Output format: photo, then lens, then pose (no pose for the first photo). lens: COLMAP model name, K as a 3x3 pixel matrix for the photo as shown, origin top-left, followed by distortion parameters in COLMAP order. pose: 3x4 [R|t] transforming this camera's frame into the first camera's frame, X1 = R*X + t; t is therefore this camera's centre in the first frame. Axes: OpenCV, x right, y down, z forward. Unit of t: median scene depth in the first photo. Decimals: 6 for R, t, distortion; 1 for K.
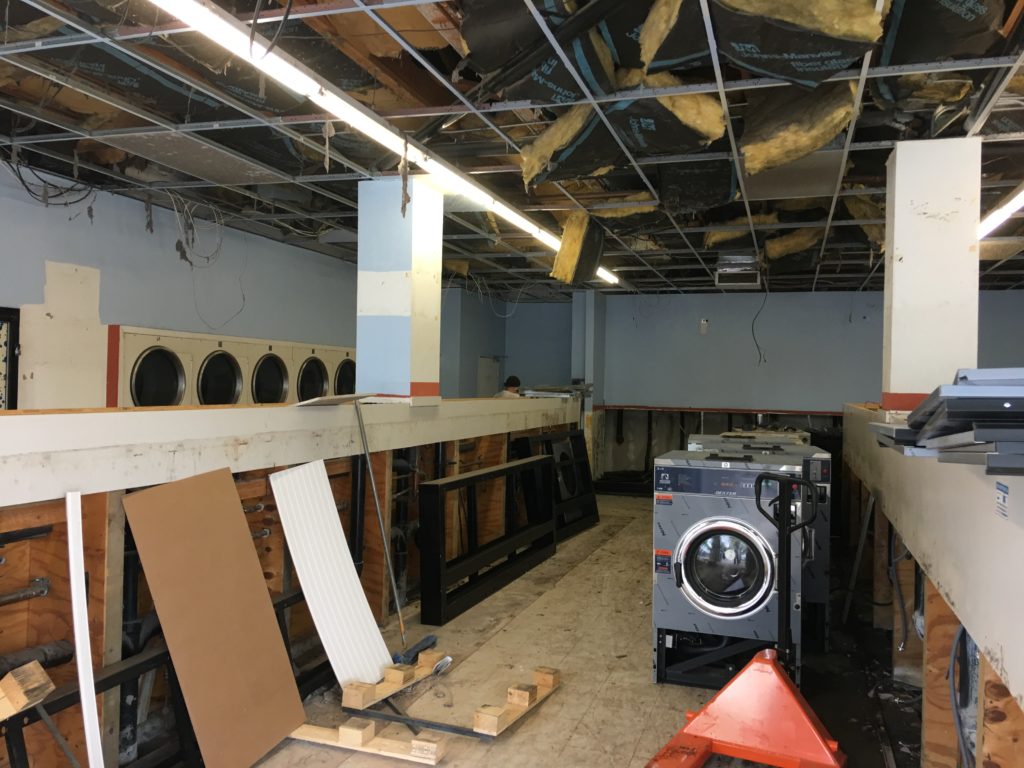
lens RADIAL K [[877.8, 0, 508.5], [0, 877.8, 376.4], [0, 0, 1]] dist [0.119341, -0.178831]
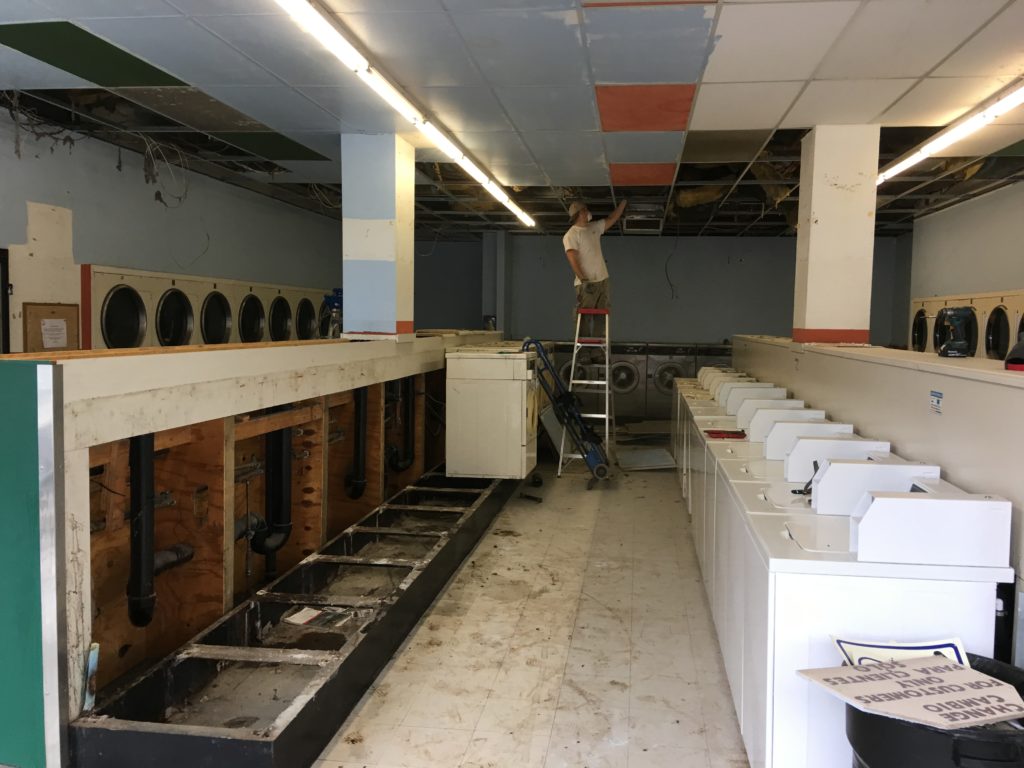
lens RADIAL K [[877.8, 0, 537.2], [0, 877.8, 380.9], [0, 0, 1]] dist [0.119341, -0.178831]
pose [[0.981330, -0.015956, 0.191669, -0.145188], [0.000487, 0.996756, 0.080486, -0.007339], [-0.192331, -0.078890, 0.978154, -0.125021]]
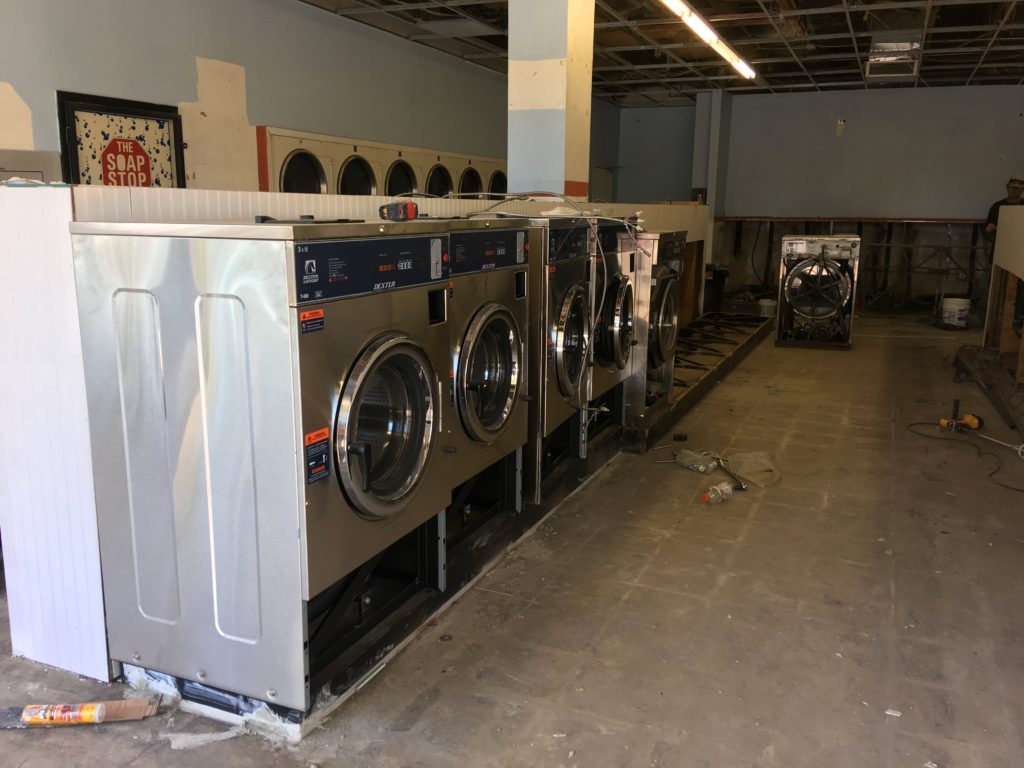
lens RADIAL K [[877.8, 0, 511.0], [0, 877.8, 382.2], [0, 0, 1]] dist [0.119341, -0.178831]
pose [[0.995805, 0.011001, -0.090836, -0.075559], [0.007731, 0.979080, 0.203328, 0.025062], [0.091173, -0.203177, 0.974888, -0.007302]]
